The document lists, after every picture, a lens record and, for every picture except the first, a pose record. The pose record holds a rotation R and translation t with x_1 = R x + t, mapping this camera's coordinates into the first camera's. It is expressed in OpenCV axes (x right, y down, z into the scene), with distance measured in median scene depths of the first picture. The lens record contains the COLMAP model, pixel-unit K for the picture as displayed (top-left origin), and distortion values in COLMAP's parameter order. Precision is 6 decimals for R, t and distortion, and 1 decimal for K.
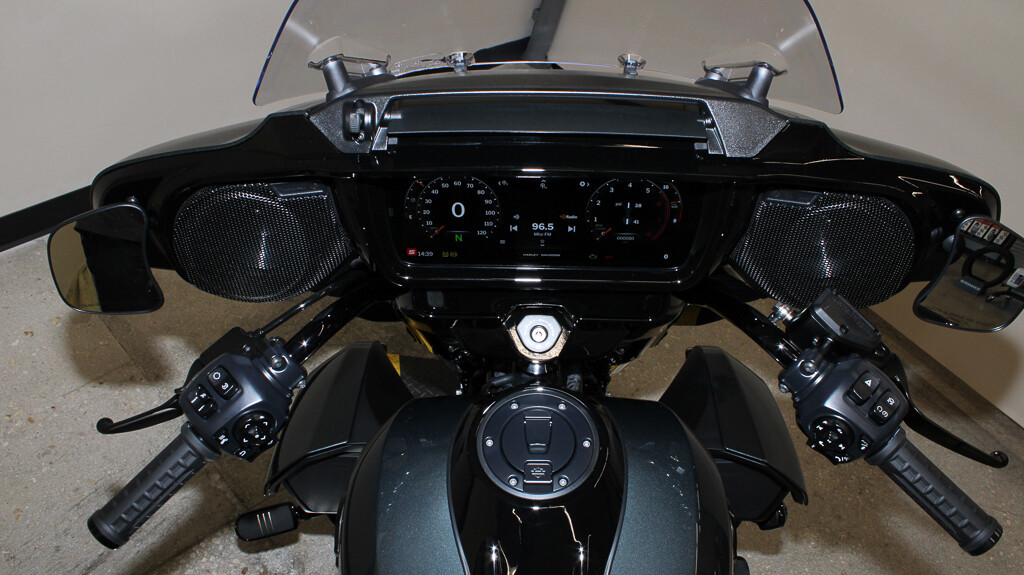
lens RADIAL K [[846.4, 0, 512.0], [0, 846.4, 287.5], [0, 0, 1]] dist [-0.175684, 0.152579]
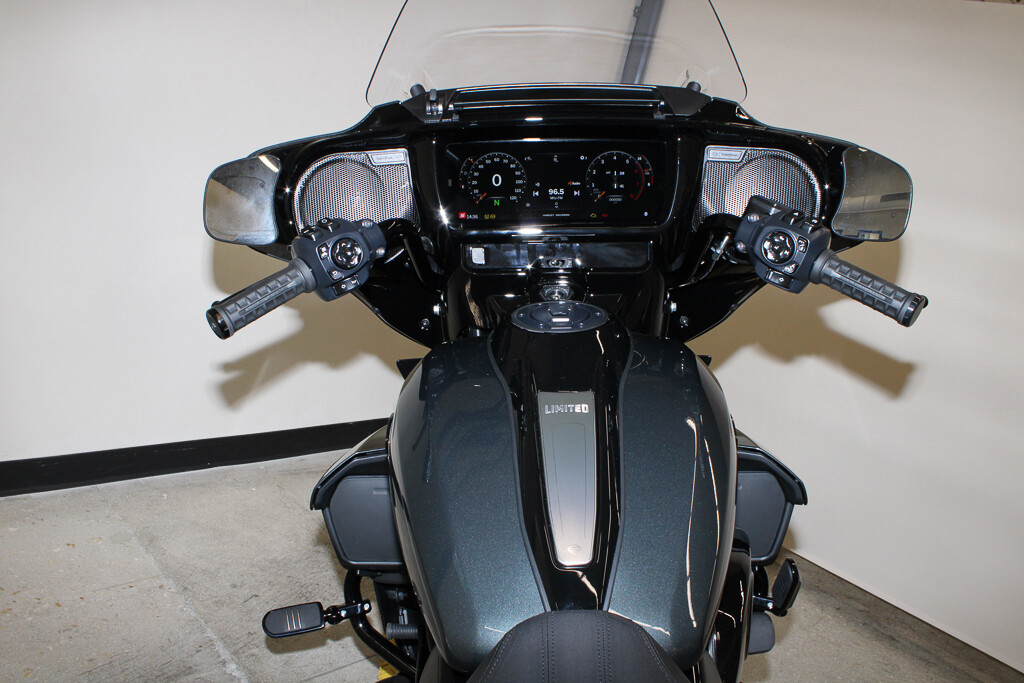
lens RADIAL K [[843.0, 0, 513.1], [0, 843.0, 354.7], [0, 0, 1]] dist [-0.168649, 0.141028]
pose [[0.999905, -0.013453, 0.003072, -0.043954], [0.013042, 0.848620, -0.528842, 0.901504], [0.004508, 0.528832, 0.848714, -0.047579]]
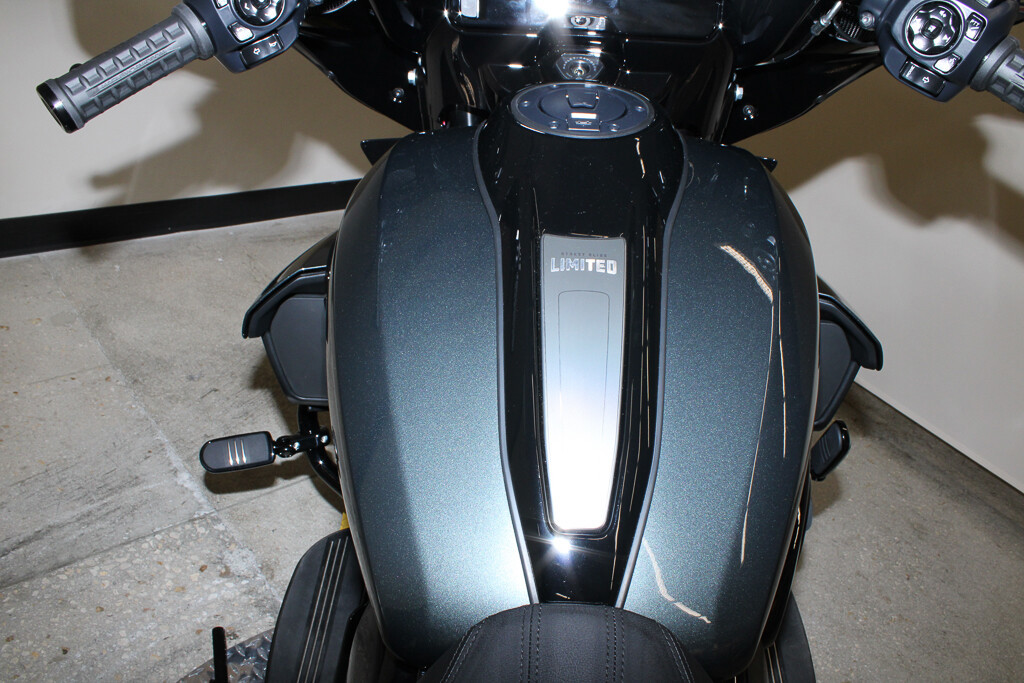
lens RADIAL K [[843.0, 0, 513.1], [0, 843.0, 354.7], [0, 0, 1]] dist [-0.168649, 0.141028]
pose [[0.999155, 0.041095, -0.000483, -0.028861], [-0.039944, 0.968255, -0.246754, 0.638911], [-0.009673, 0.246565, 0.969078, 0.239555]]
